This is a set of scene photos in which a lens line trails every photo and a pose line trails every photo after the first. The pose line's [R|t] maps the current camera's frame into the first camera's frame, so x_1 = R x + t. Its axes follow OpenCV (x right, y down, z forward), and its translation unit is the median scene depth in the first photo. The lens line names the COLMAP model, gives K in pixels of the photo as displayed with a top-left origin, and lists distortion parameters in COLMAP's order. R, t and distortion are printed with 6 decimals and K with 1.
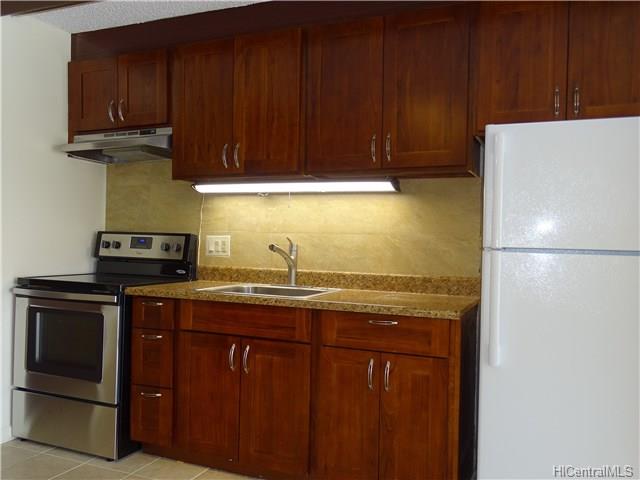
lens RADIAL K [[544.9, 0, 320.0], [0, 544.9, 240.0], [0, 0, 1]] dist [0.027062, -0.002058]
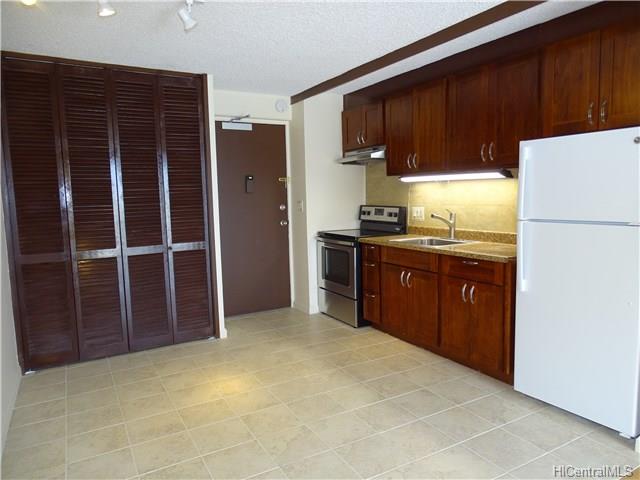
lens RADIAL K [[454.2, 0, 320.0], [0, 454.2, 240.0], [0, 0, 1]] dist [-0.001237, 0.002901]
pose [[0.795576, 0.022067, -0.605452, 0.445704], [0.037718, 0.995594, 0.085850, -0.041863], [0.604679, -0.091136, 0.791238, -0.284324]]
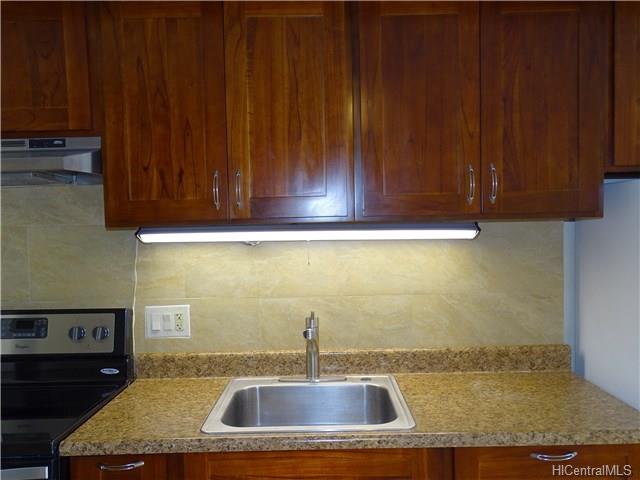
lens RADIAL K [[544.9, 0, 320.0], [0, 544.9, 240.0], [0, 0, 1]] dist [0.027062, -0.002058]
pose [[0.911783, -0.053827, 0.407131, -0.310686], [0.039430, 0.998267, 0.043677, -0.117223], [-0.408776, -0.023771, 0.912325, 0.382816]]
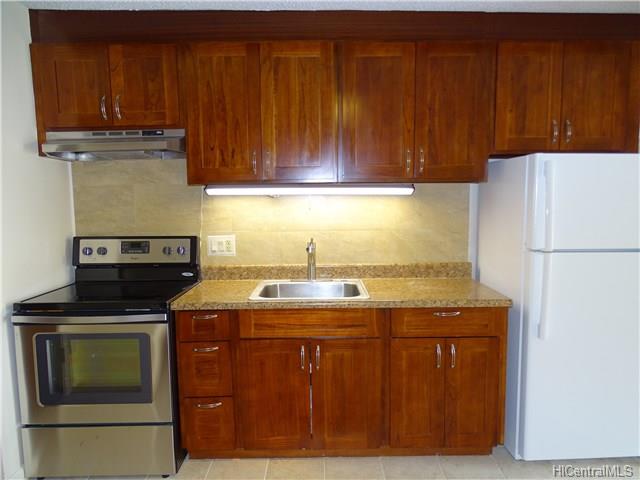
lens RADIAL K [[454.2, 0, 320.0], [0, 454.2, 240.0], [0, 0, 1]] dist [-0.001237, 0.002901]
pose [[0.909966, -0.070672, 0.408617, -0.406489], [0.029195, 0.993844, 0.106874, -0.094598], [-0.413654, -0.085322, 0.906427, 0.168350]]
